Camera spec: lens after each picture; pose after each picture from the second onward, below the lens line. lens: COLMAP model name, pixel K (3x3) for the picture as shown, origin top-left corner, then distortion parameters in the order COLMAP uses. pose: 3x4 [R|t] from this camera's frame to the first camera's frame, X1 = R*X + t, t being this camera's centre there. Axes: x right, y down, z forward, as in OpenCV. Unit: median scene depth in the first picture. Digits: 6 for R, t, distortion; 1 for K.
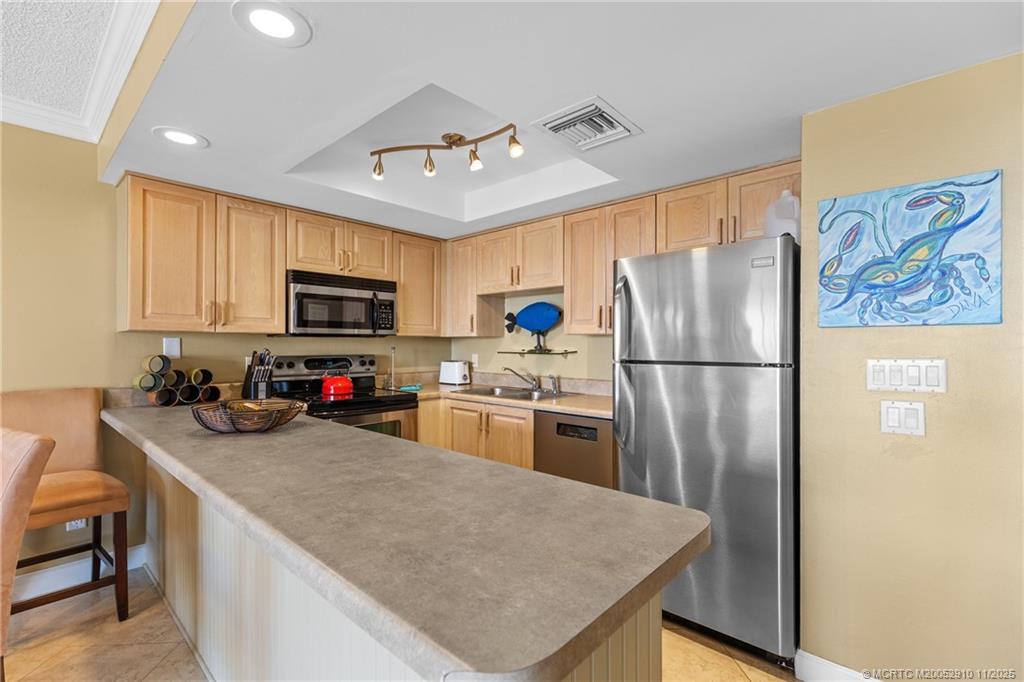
lens RADIAL K [[462.0, 0, 512.0], [0, 462.0, 341.0], [0, 0, 1]] dist [0.000516, 0.000123]
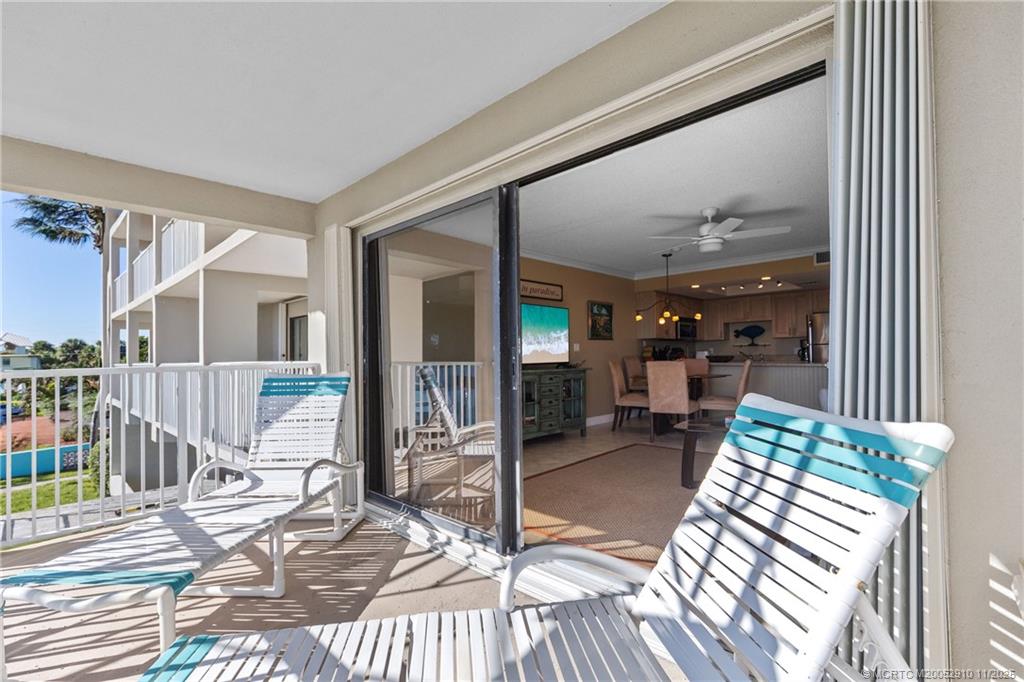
lens RADIAL K [[462.0, 0, 512.0], [0, 462.0, 341.0], [0, 0, 1]] dist [0.000516, 0.000123]
pose [[0.999252, -0.015049, -0.035626, -1.526931], [0.014138, 0.999570, -0.025693, 0.060994], [0.035997, 0.025170, 0.999035, -2.056455]]
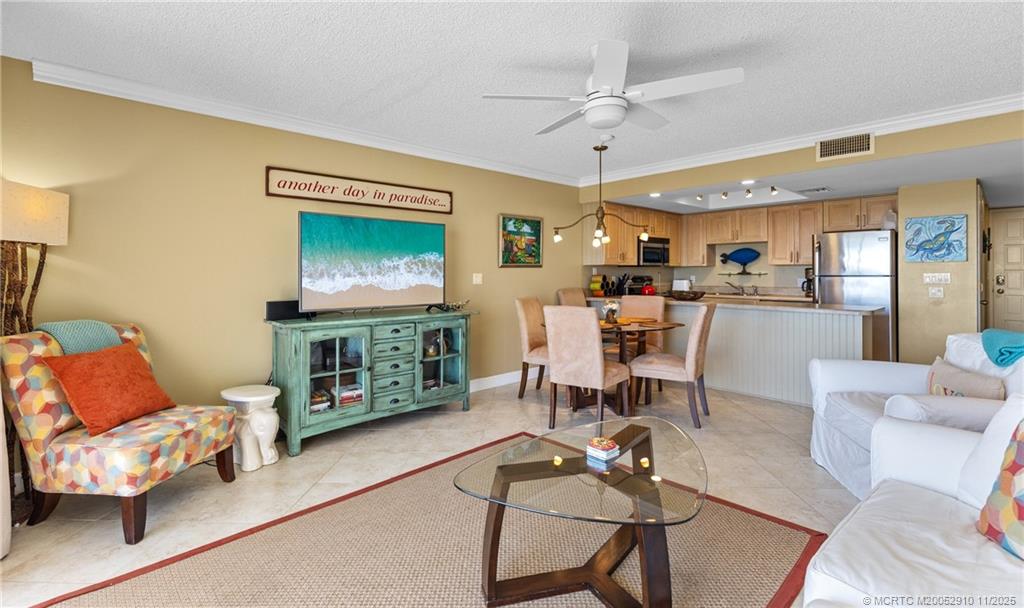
lens RADIAL K [[464.6, 0, 511.1], [0, 464.6, 270.8], [0, 0, 1]] dist [0.003274, 0.000185]
pose [[0.996553, -0.005439, -0.082777, -0.984122], [0.005644, 0.999982, 0.002249, 0.001484], [0.082763, -0.002709, 0.996566, -1.334134]]
